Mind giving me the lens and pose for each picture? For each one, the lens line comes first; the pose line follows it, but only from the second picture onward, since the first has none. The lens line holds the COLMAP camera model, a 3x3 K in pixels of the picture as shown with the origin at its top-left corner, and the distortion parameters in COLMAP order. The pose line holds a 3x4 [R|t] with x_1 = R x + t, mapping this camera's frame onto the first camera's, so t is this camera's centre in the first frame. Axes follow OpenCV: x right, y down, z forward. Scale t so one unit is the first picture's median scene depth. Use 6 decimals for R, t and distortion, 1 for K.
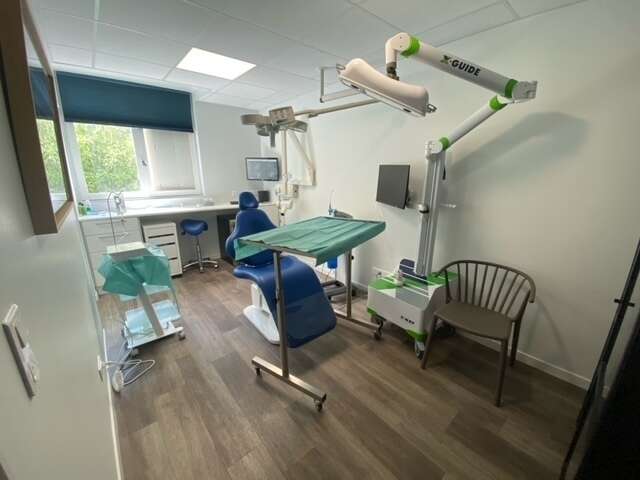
lens RADIAL K [[258.6, 0, 320.0], [0, 258.6, 240.0], [0, 0, 1]] dist [0.029510, -0.024389]
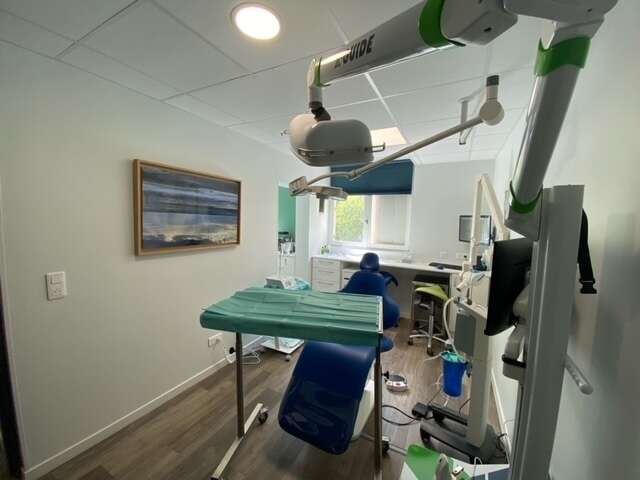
lens RADIAL K [[258.6, 0, 320.0], [0, 258.6, 240.0], [0, 0, 1]] dist [0.029510, -0.024389]
pose [[0.356887, 0.085313, -0.930244, 0.596395], [-0.263280, 0.964638, -0.012539, -0.188854], [0.896278, 0.249390, 0.366728, 0.512616]]
